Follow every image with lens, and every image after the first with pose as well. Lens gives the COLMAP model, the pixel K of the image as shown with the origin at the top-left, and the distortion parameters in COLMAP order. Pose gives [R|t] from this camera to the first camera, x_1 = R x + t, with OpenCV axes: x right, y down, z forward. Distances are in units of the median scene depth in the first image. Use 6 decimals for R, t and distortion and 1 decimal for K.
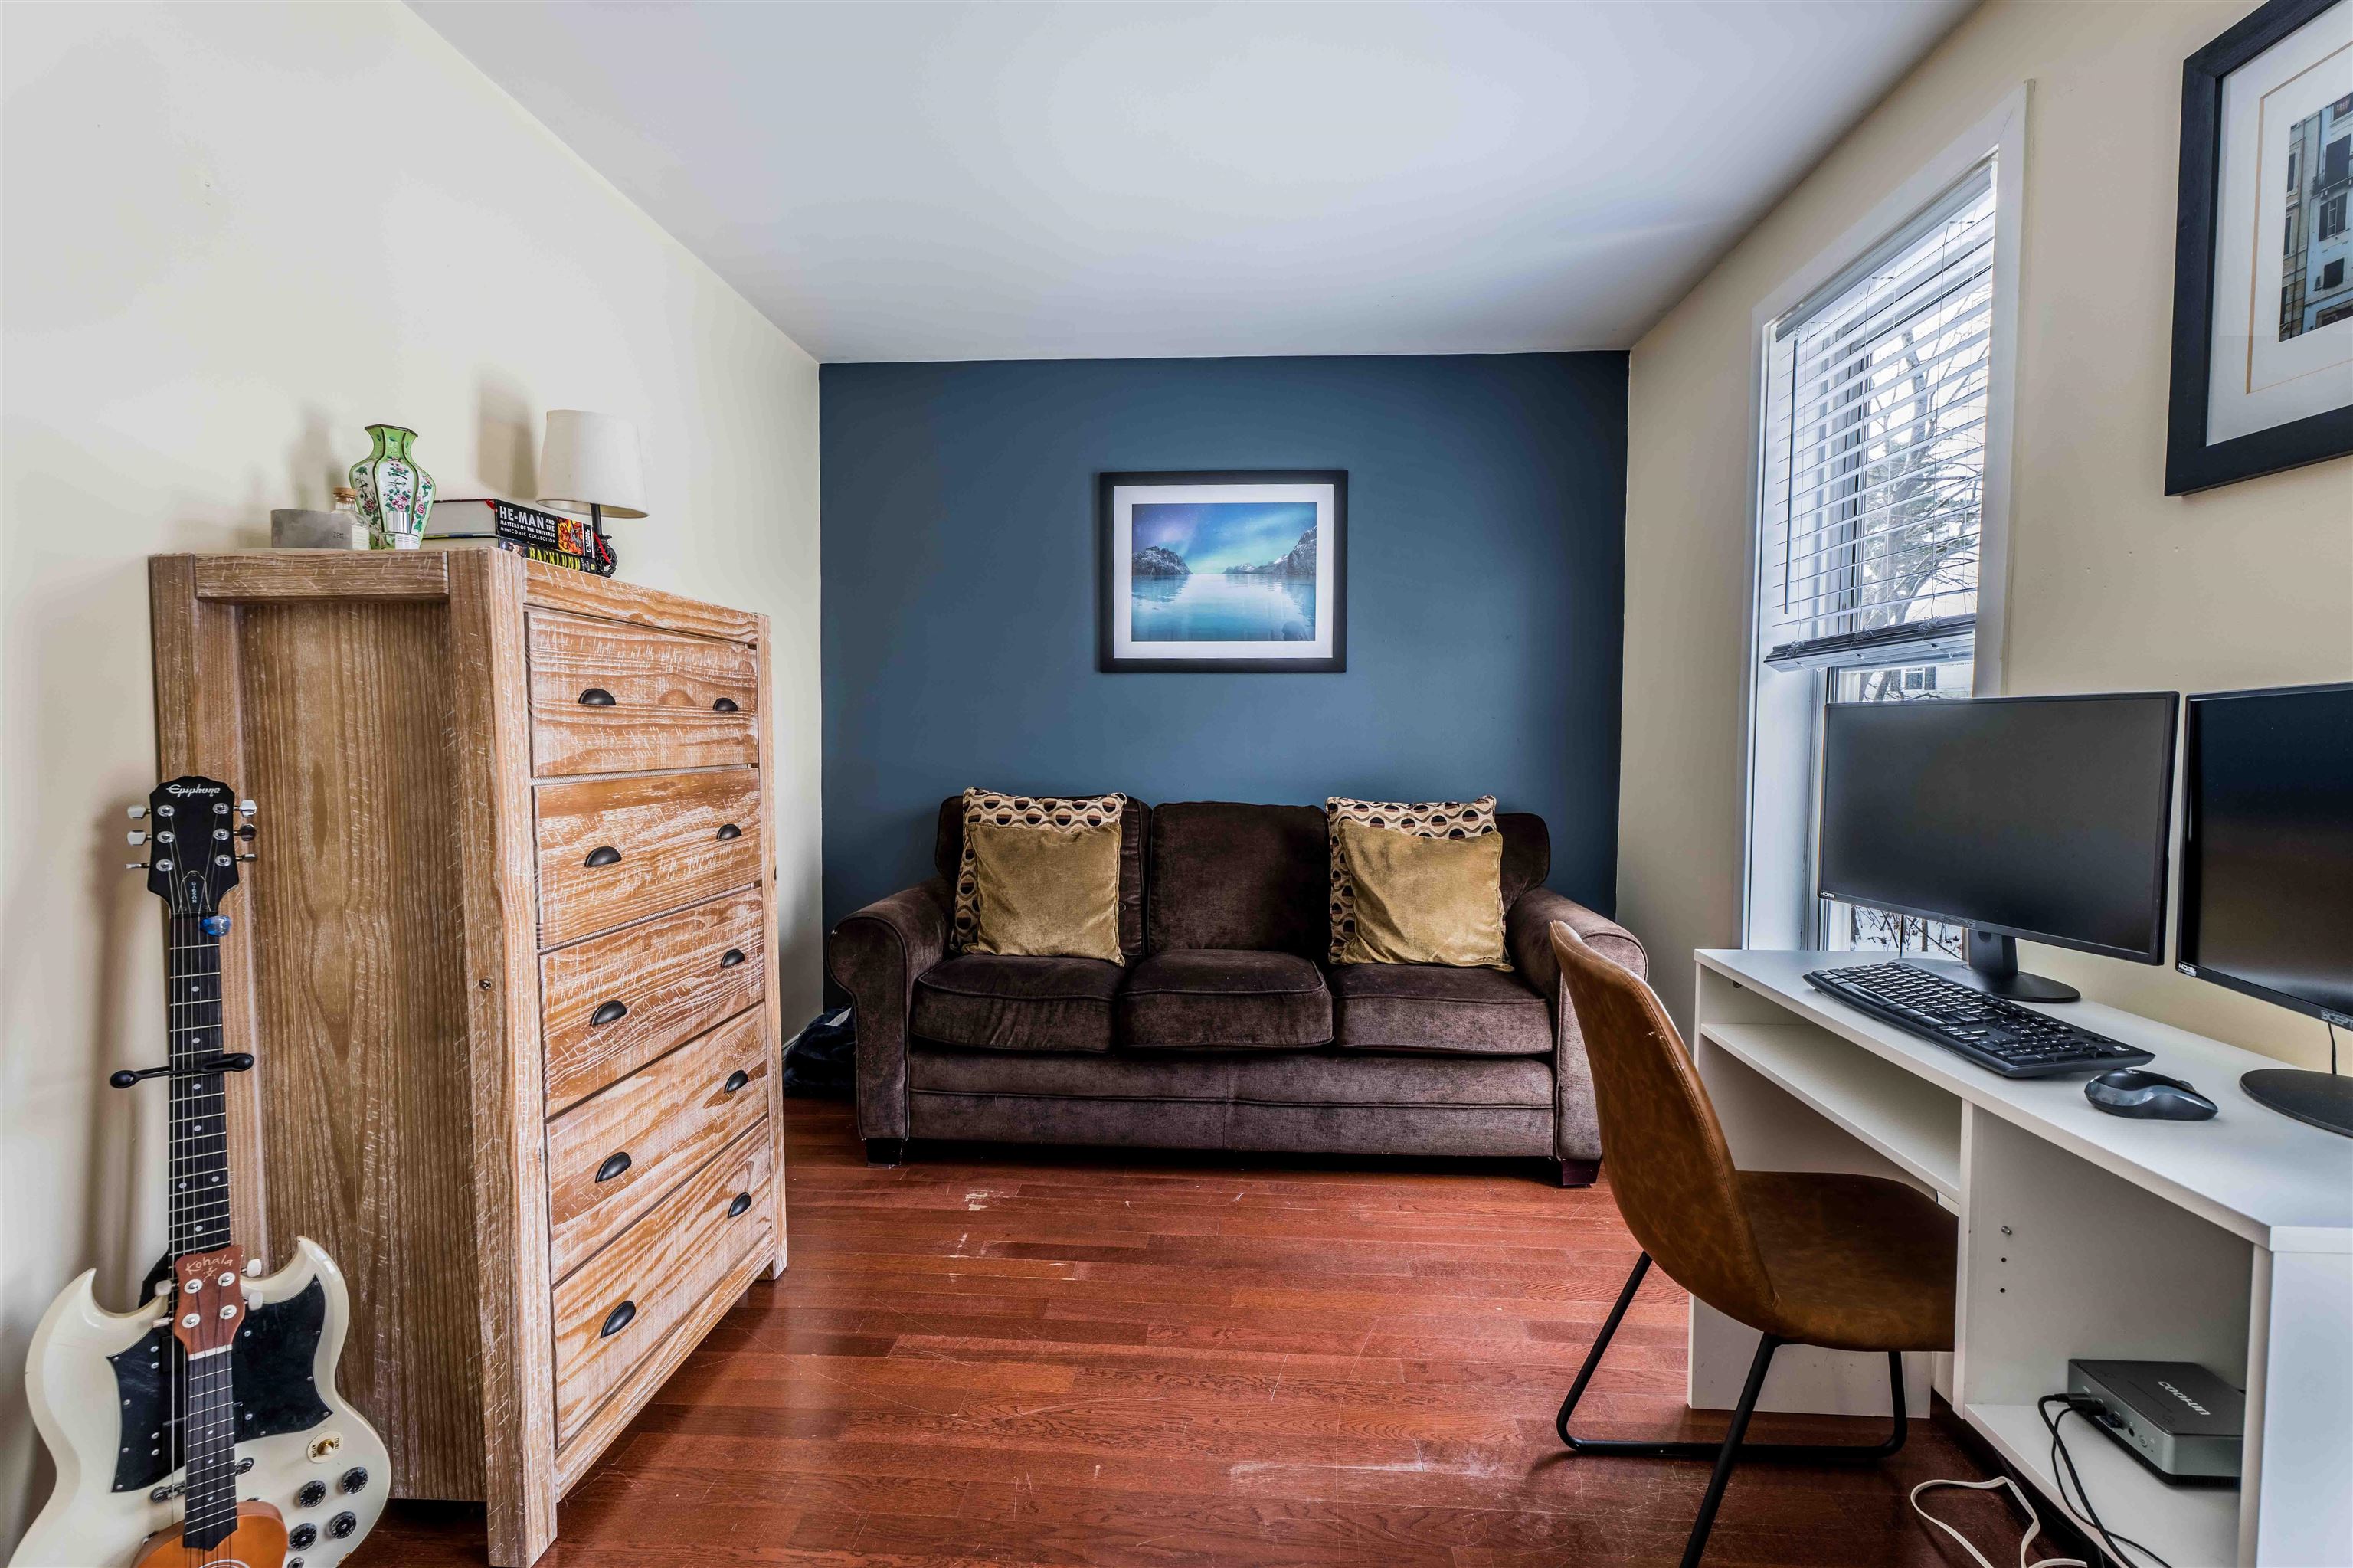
lens RADIAL K [[1037.7, 0, 1179.5], [0, 1037.7, 783.7], [0, 0, 1]] dist [-0.000389, -0.000135]
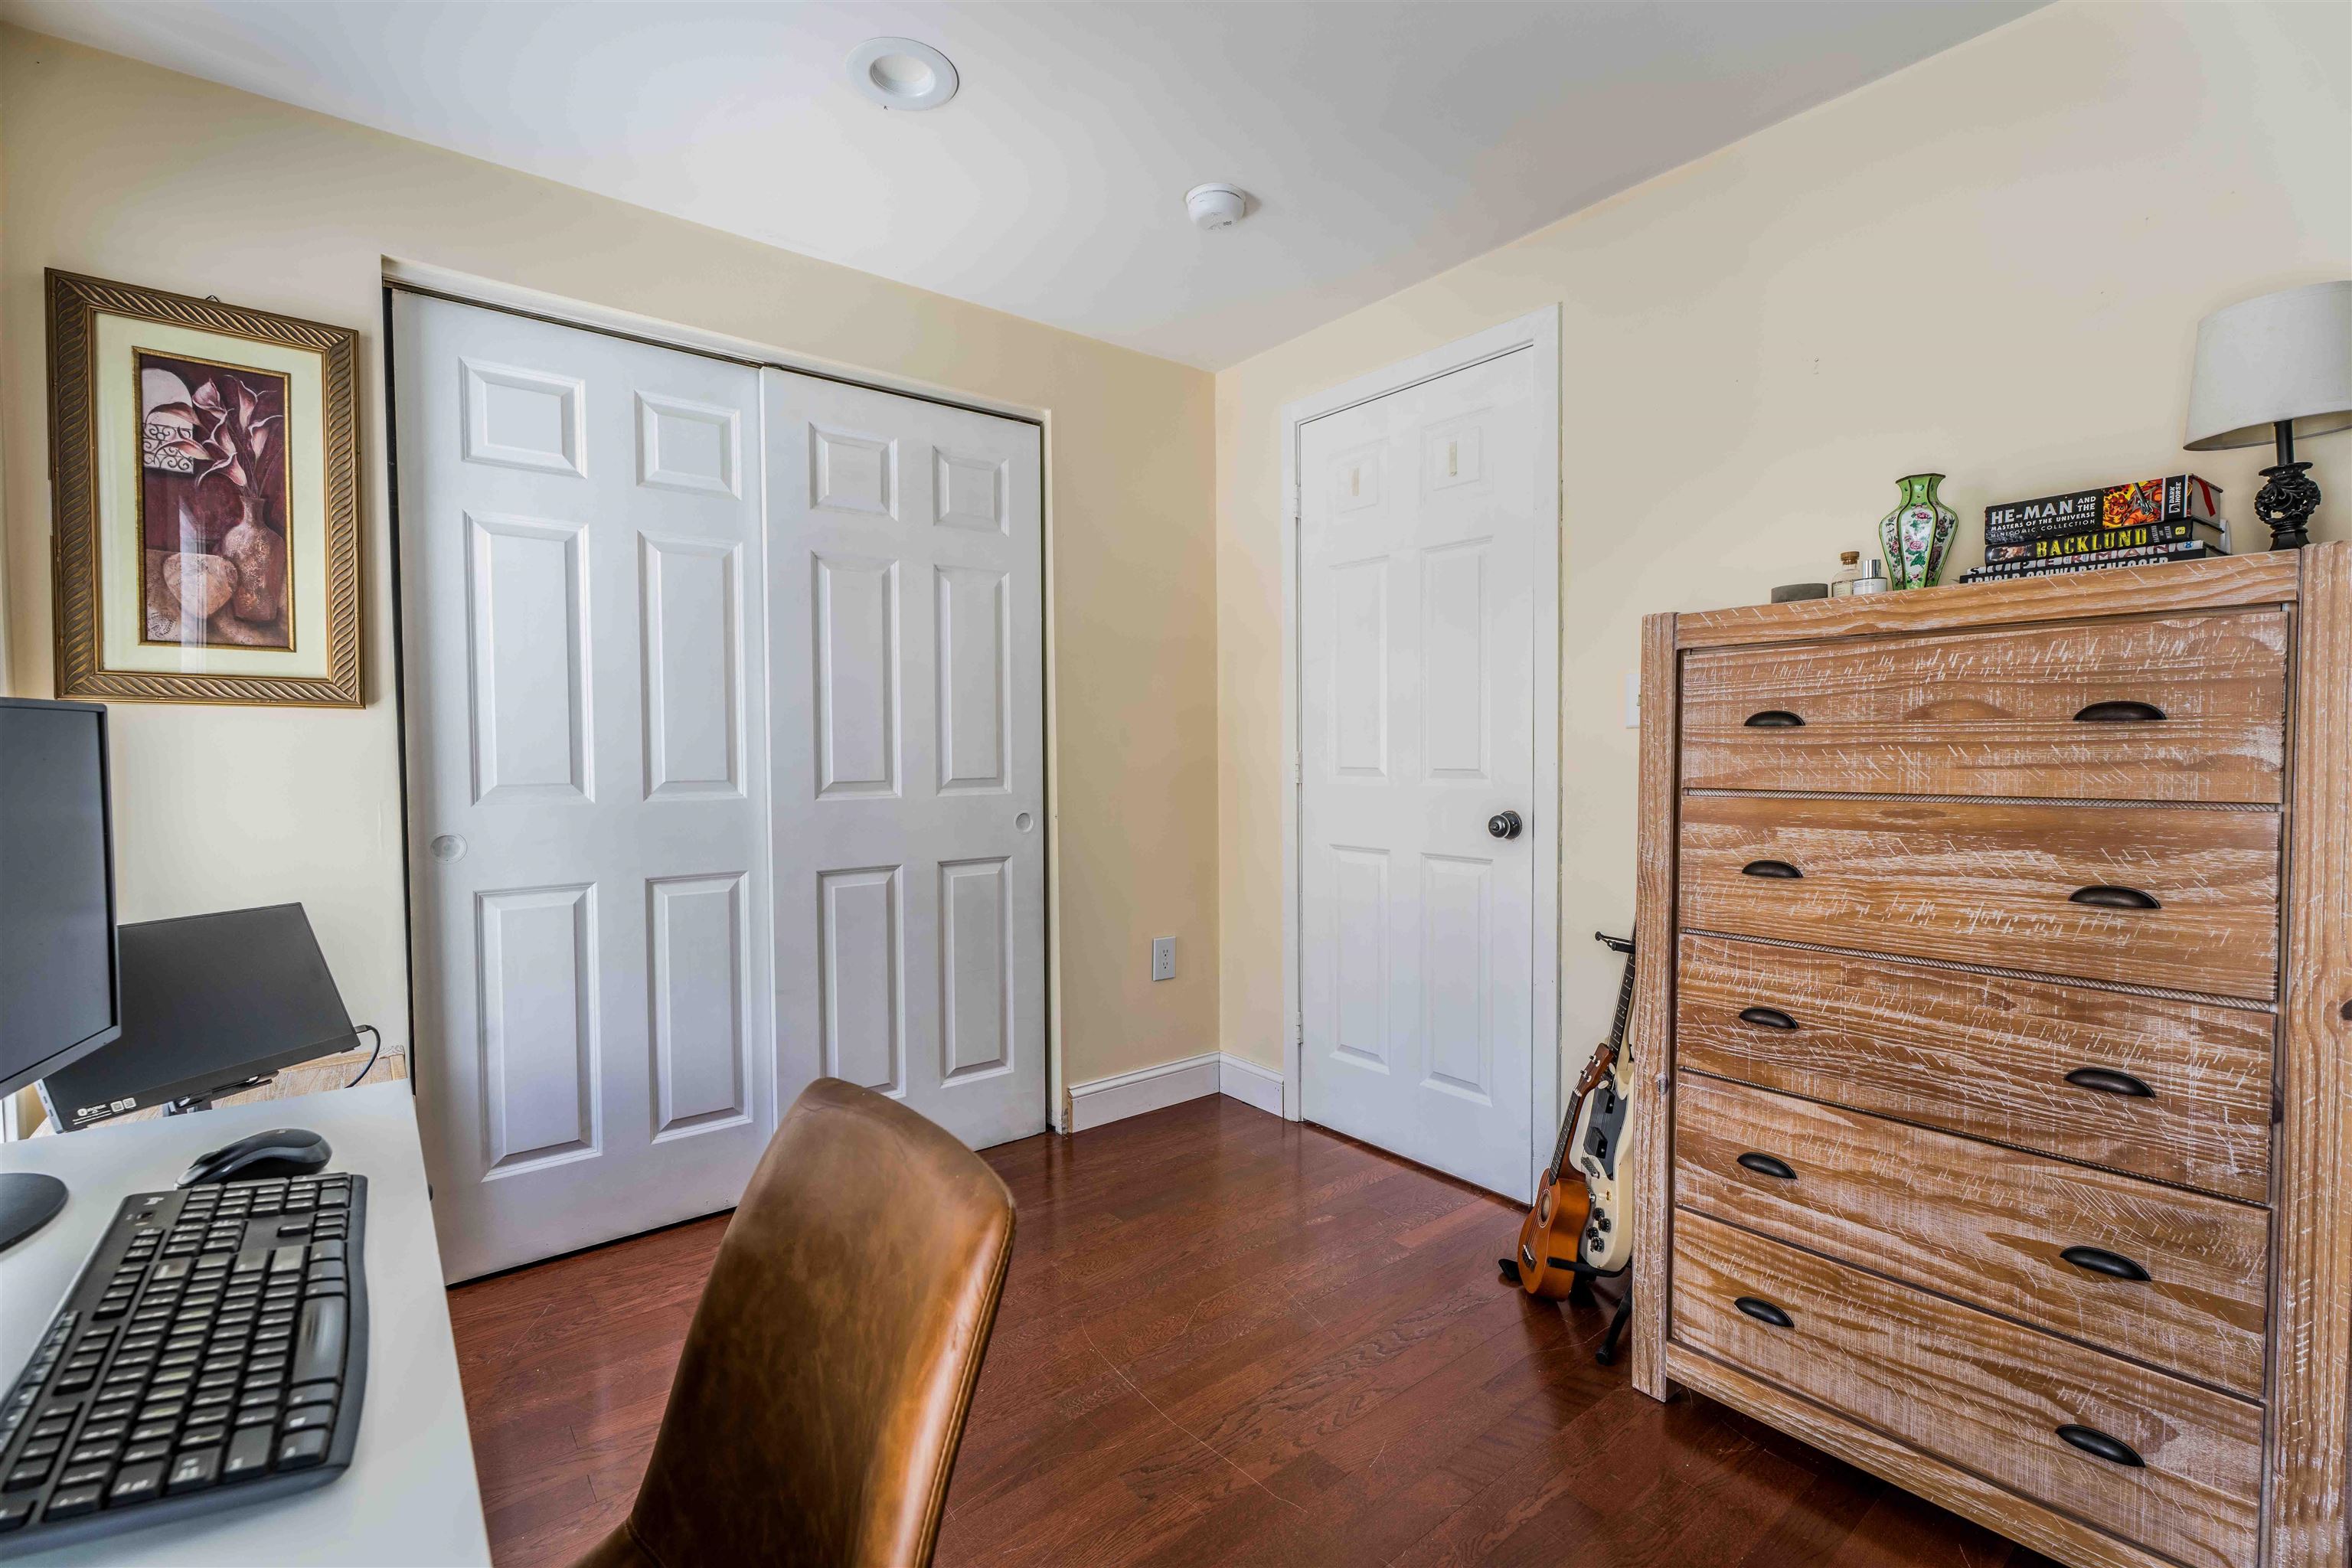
lens RADIAL K [[1037.2, 0, 1179.0], [0, 1037.2, 783.7], [0, 0, 1]] dist [-0.000389, -0.000135]
pose [[-0.727333, 0.020718, -0.685972, 0.553662], [-0.033167, 0.997315, 0.065288, -0.060313], [0.685483, 0.070238, -0.724693, 1.231950]]
